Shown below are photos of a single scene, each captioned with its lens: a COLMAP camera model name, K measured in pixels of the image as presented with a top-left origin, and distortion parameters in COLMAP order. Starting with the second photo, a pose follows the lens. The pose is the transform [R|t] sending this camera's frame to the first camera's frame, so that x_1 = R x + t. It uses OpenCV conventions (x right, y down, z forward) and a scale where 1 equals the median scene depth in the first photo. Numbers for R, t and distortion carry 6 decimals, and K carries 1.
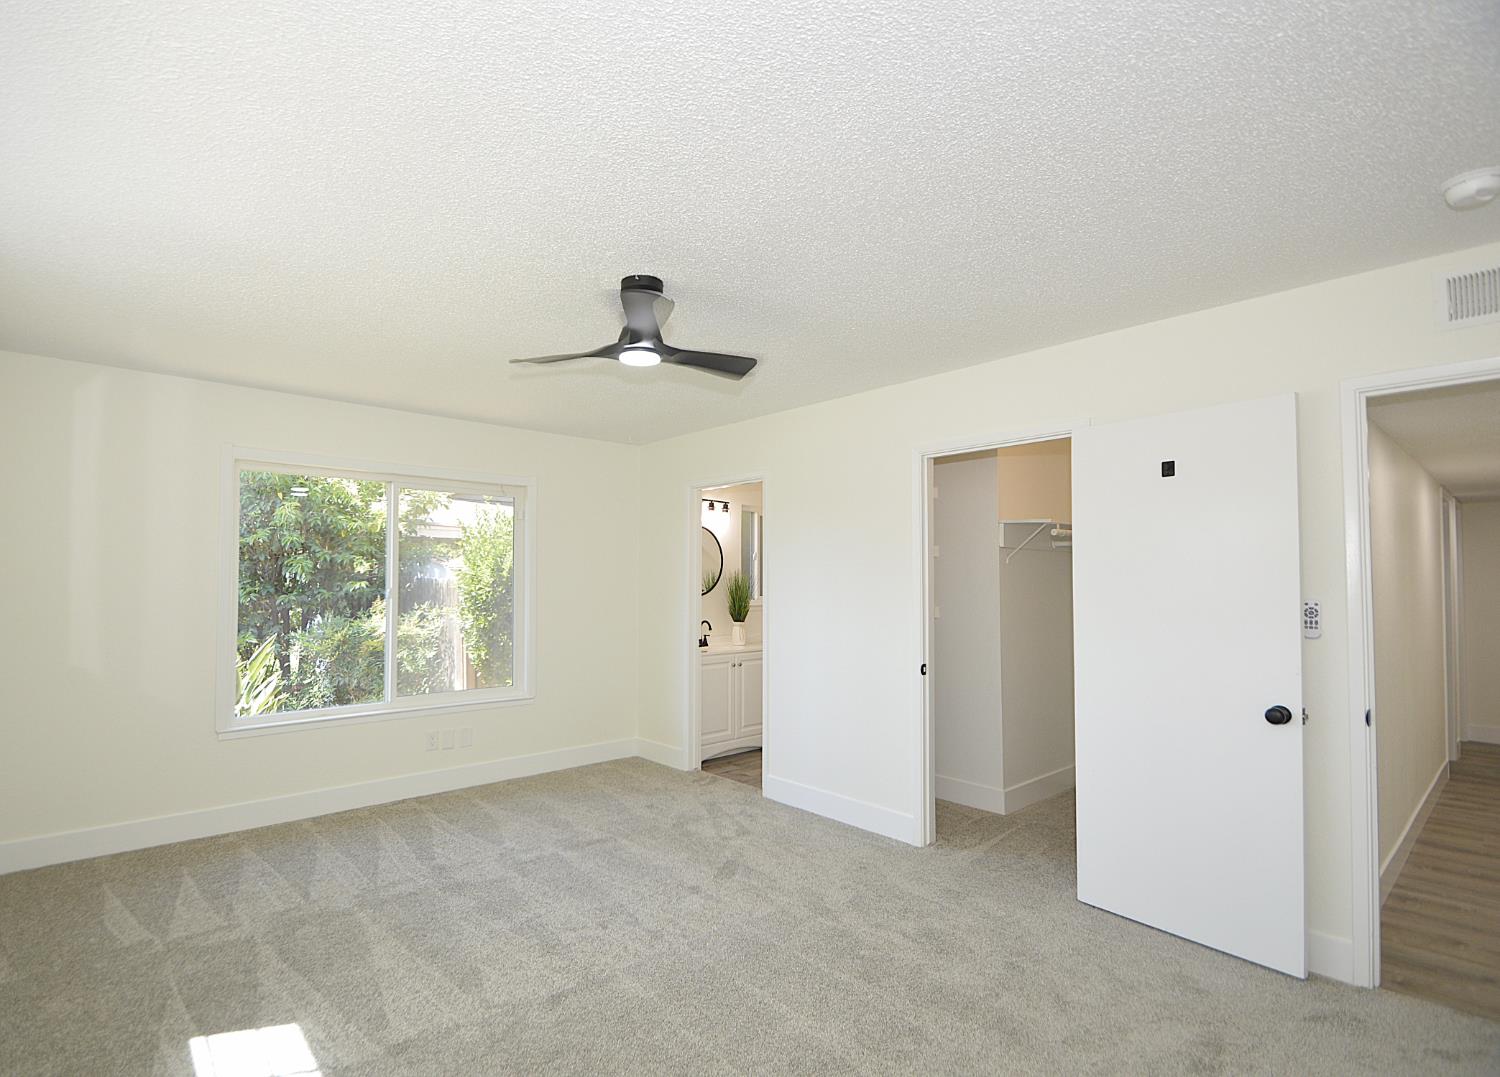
lens RADIAL K [[759.8, 0, 746.8], [0, 759.8, 552.3], [0, 0, 1]] dist [0.003459, 0.000562]
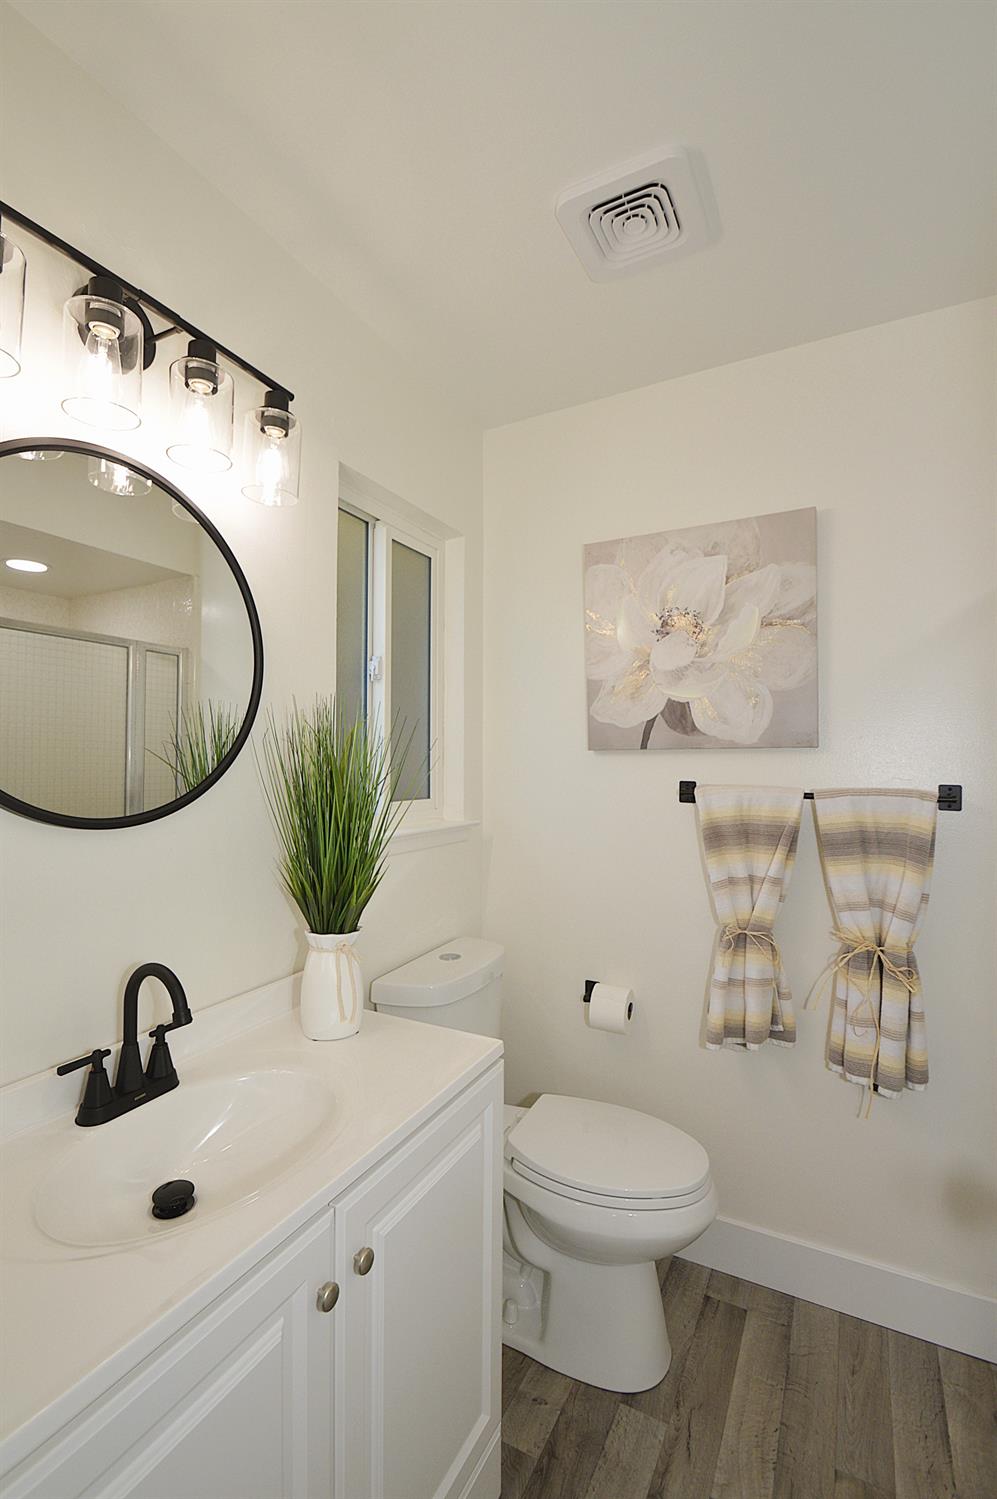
lens RADIAL K [[650.5, 0, 499.0], [0, 650.5, 749.7], [0, 0, 1]] dist [-0.002017, -0.000071]
pose [[0.950788, 0.008996, 0.309713, -0.023981], [-0.015267, 0.999724, 0.017829, 0.034571], [-0.309467, -0.021680, 0.950663, 0.800276]]
